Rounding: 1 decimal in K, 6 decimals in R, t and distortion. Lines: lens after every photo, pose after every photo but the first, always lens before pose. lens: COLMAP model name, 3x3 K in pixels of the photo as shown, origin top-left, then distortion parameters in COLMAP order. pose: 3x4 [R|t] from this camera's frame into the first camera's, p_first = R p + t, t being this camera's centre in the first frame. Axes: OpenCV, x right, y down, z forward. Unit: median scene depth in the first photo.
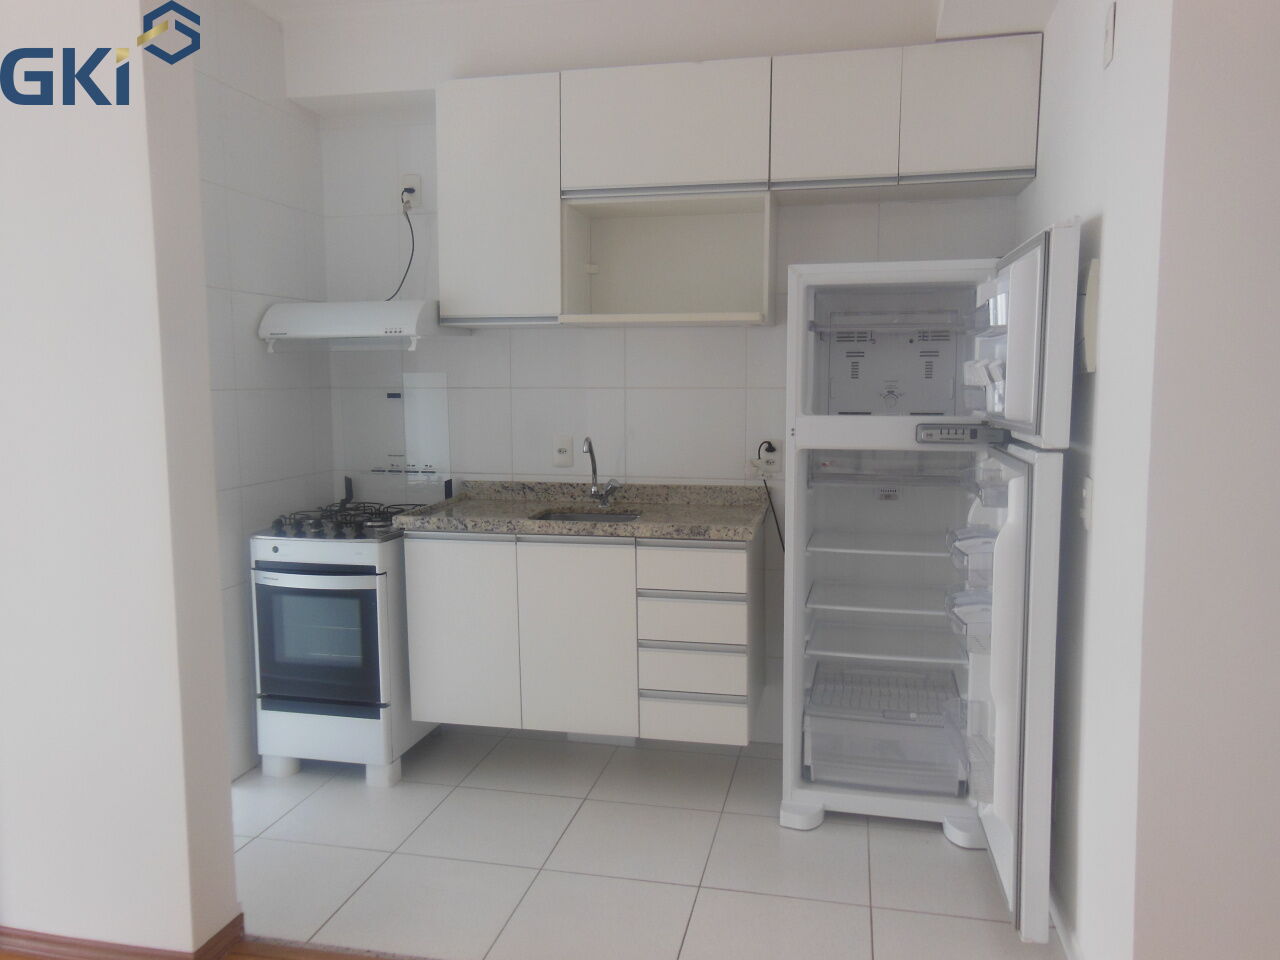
lens RADIAL K [[859.9, 0, 647.6], [0, 859.9, 451.9], [0, 0, 1]] dist [-0.004205, 0.003496]
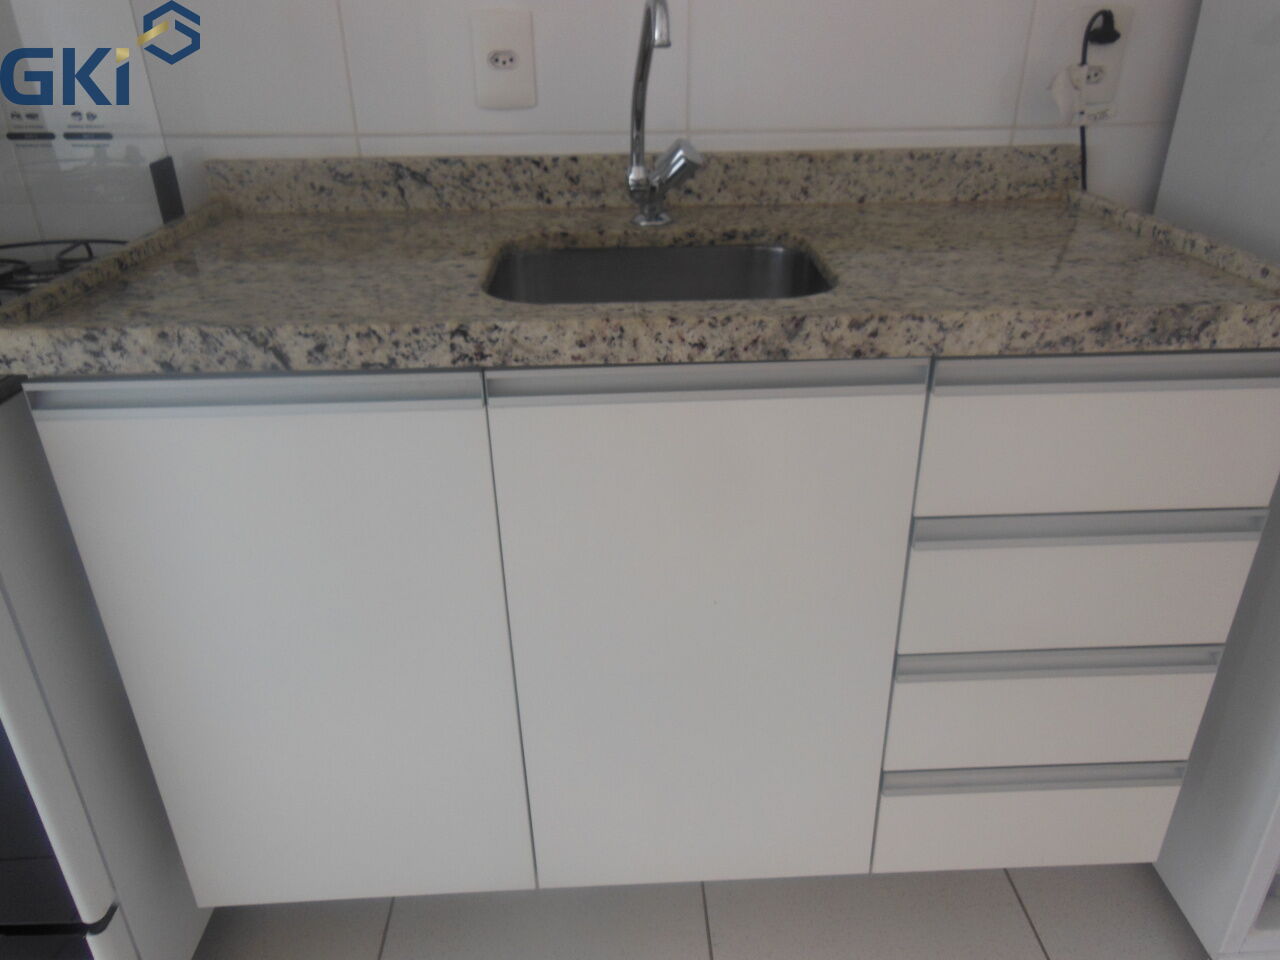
lens RADIAL K [[961.7, 0, 649.5], [0, 961.7, 474.4], [0, 0, 1]] dist [-0.008369, 0.022893]
pose [[0.972876, -0.107432, 0.204866, -0.151775], [0.025982, 0.930760, 0.364707, 0.016475], [-0.229862, -0.349492, 0.908305, 0.637834]]
